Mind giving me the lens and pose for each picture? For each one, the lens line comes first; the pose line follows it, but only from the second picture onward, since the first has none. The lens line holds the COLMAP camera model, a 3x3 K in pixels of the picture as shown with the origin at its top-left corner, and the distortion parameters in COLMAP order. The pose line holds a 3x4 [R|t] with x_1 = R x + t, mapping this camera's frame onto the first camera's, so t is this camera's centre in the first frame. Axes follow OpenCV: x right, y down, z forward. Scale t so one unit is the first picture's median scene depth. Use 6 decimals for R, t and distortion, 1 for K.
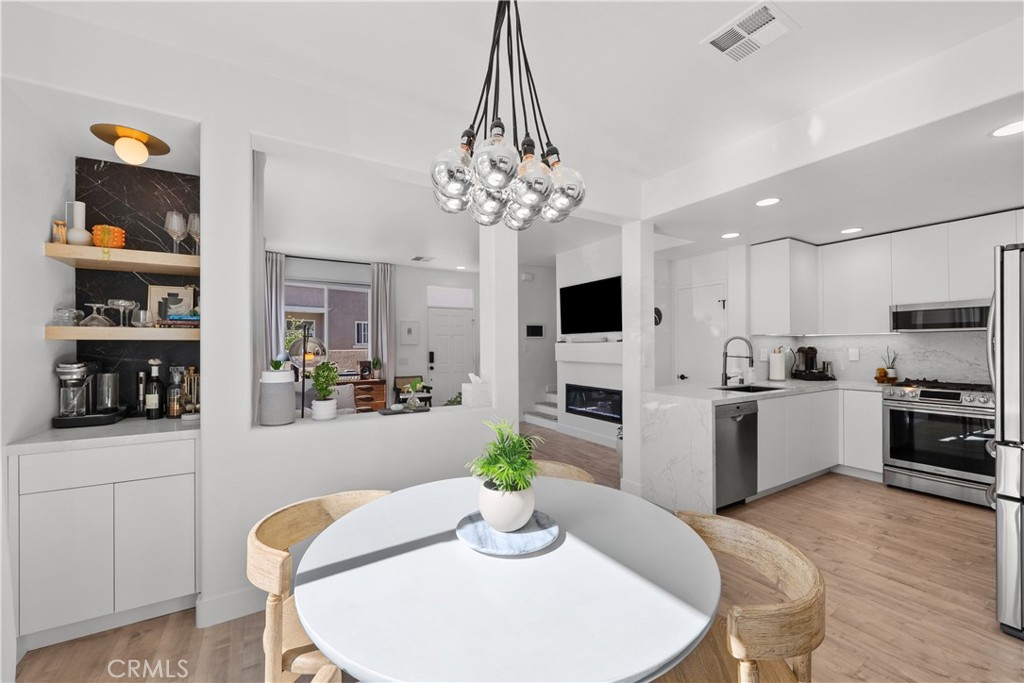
lens RADIAL K [[400.1, 0, 507.7], [0, 400.1, 344.0], [0, 0, 1]] dist [-0.002844, -0.000124]
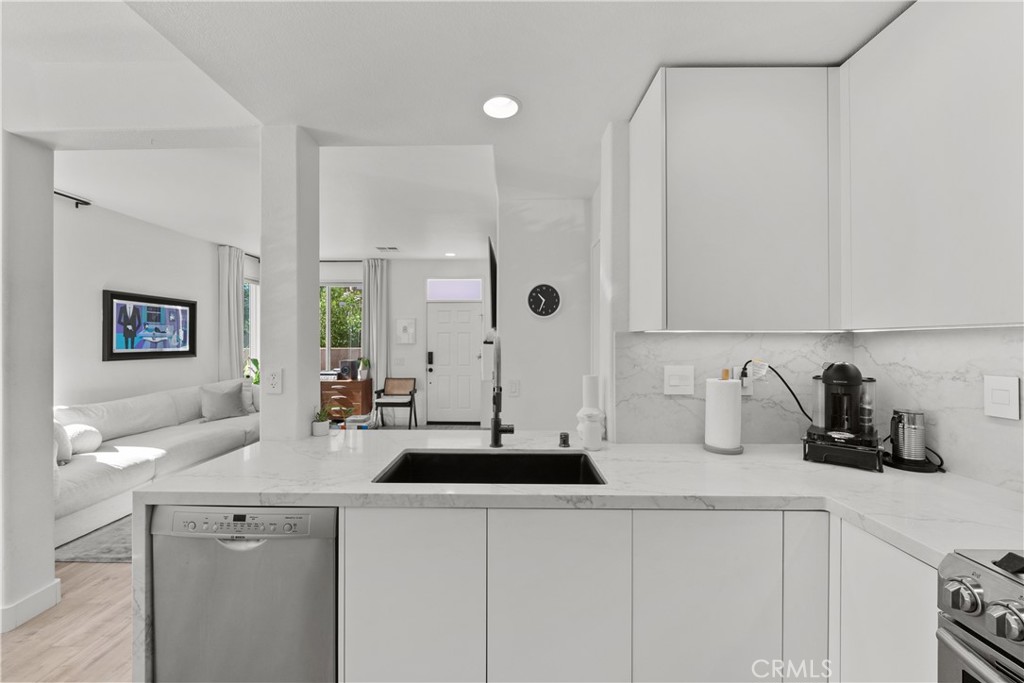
lens RADIAL K [[393.7, 0, 507.1], [0, 393.7, 342.6], [0, 0, 1]] dist [-0.002298, -0.000005]
pose [[0.848333, 0.005478, -0.529434, 0.624773], [-0.001488, 0.999967, 0.007963, -0.012848], [0.529461, -0.005967, 0.848314, 0.500018]]
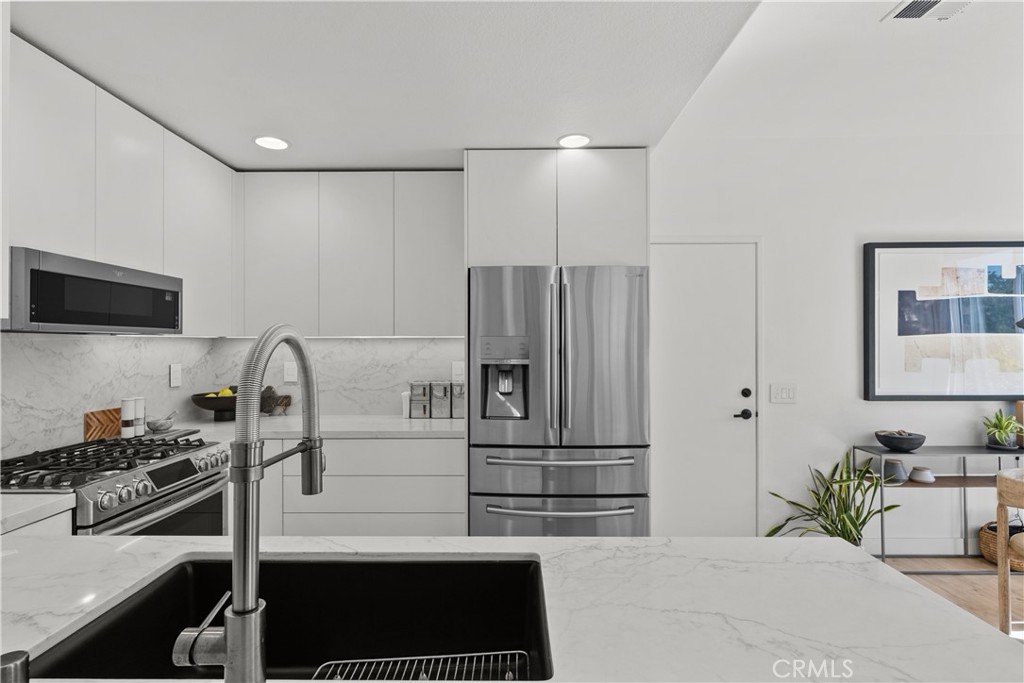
lens RADIAL K [[502.0, 0, 506.8], [0, 502.0, 343.7], [0, 0, 1]] dist [0.001676, -0.000018]
pose [[-0.851886, 0.010764, 0.523617, 0.305976], [0.005594, 0.999919, -0.011453, -0.007517], [-0.523698, -0.006828, -0.851877, 0.868356]]
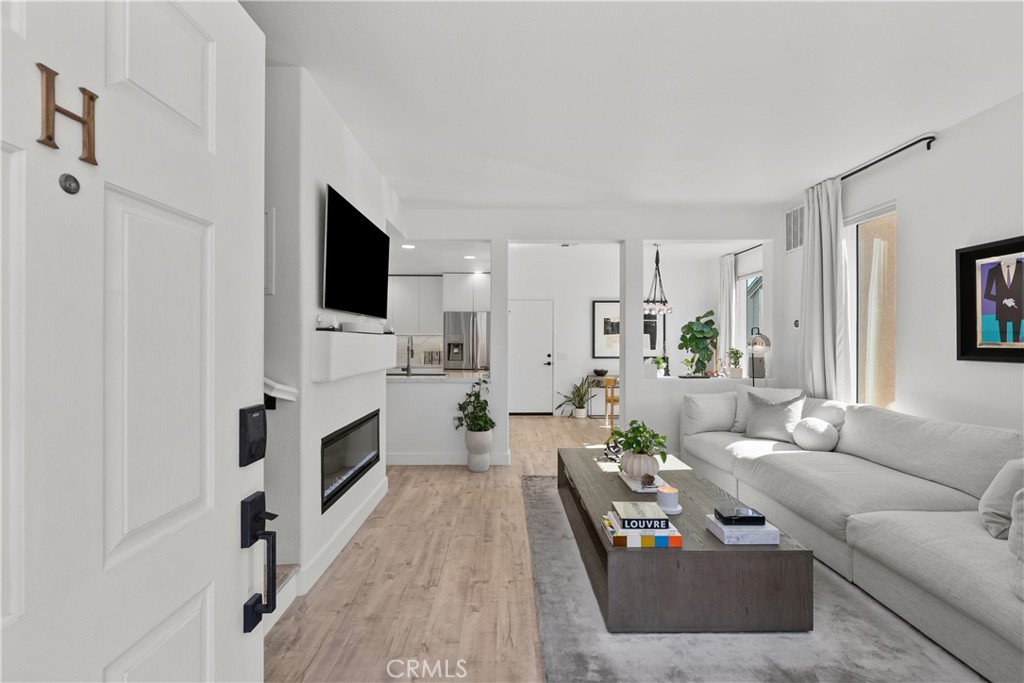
lens RADIAL K [[426.7, 0, 509.3], [0, 426.7, 340.2], [0, 0, 1]] dist [-0.000278, -0.000002]
pose [[-0.862055, 0.005104, 0.506789, -0.256530], [0.000322, 0.999955, -0.009523, 0.011018], [-0.506815, -0.008046, -0.862018, 1.512135]]
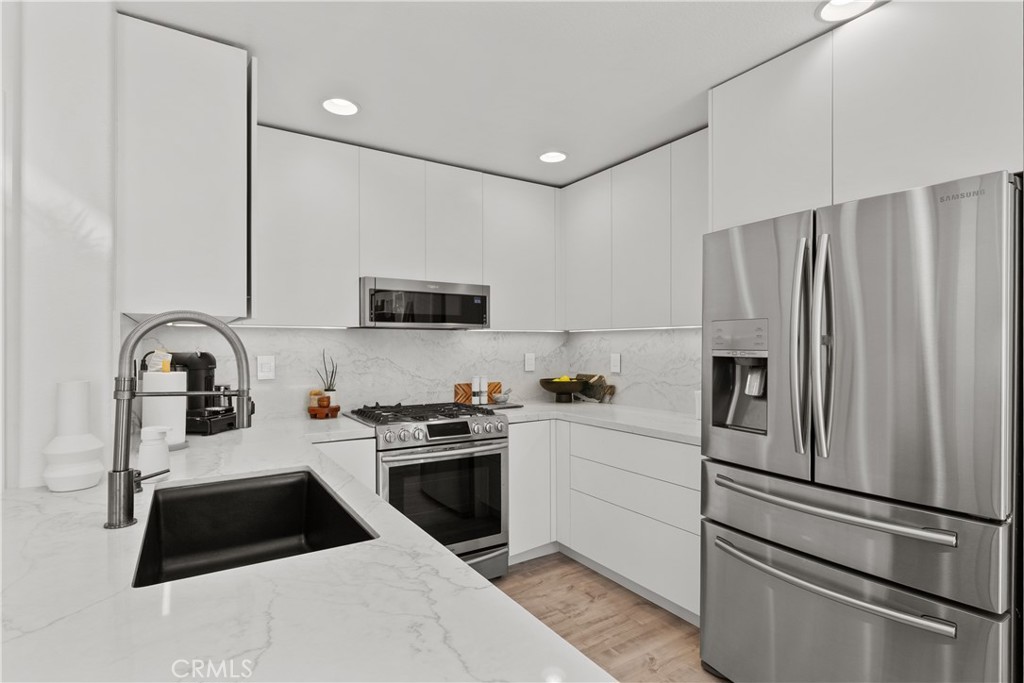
lens RADIAL K [[505.3, 0, 506.6], [0, 505.3, 348.7], [0, 0, 1]] dist [-0.003172, -0.000448]
pose [[-0.025087, 0.002723, 0.999682, 0.196857], [-0.003900, 0.999988, -0.002822, 0.002850], [-0.999678, -0.003970, -0.025076, 0.625082]]
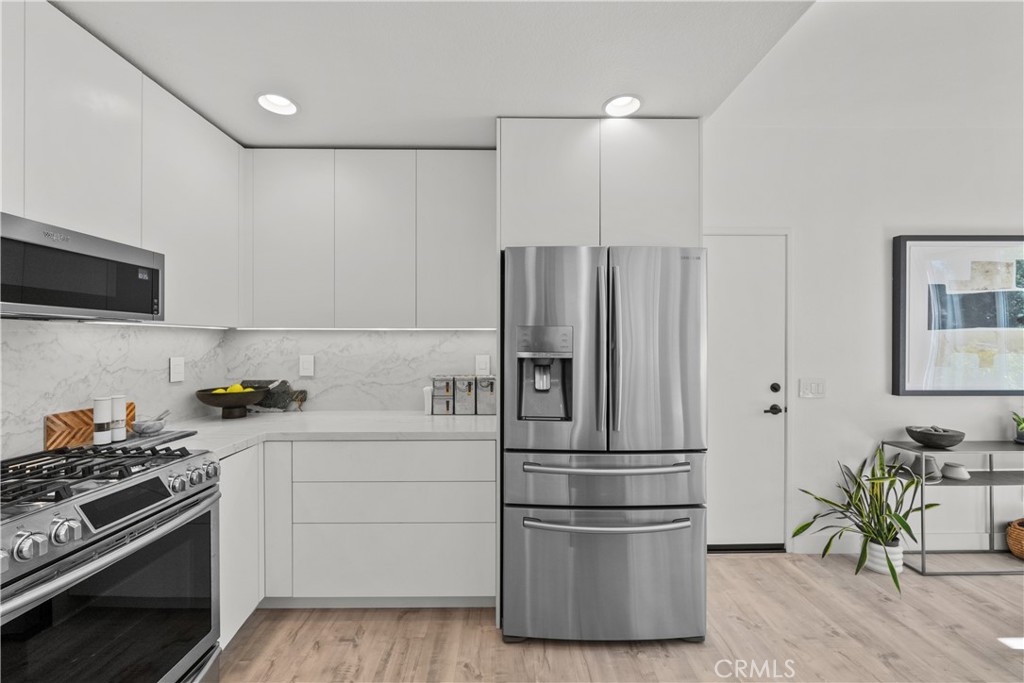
lens RADIAL K [[400.1, 0, 507.7], [0, 400.1, 344.0], [0, 0, 1]] dist [-0.002844, -0.000124]
pose [[-0.863157, 0.006271, 0.504896, 0.420724], [0.003124, 0.999970, -0.007078, -0.002597], [-0.504926, -0.004532, -0.863151, 0.761825]]
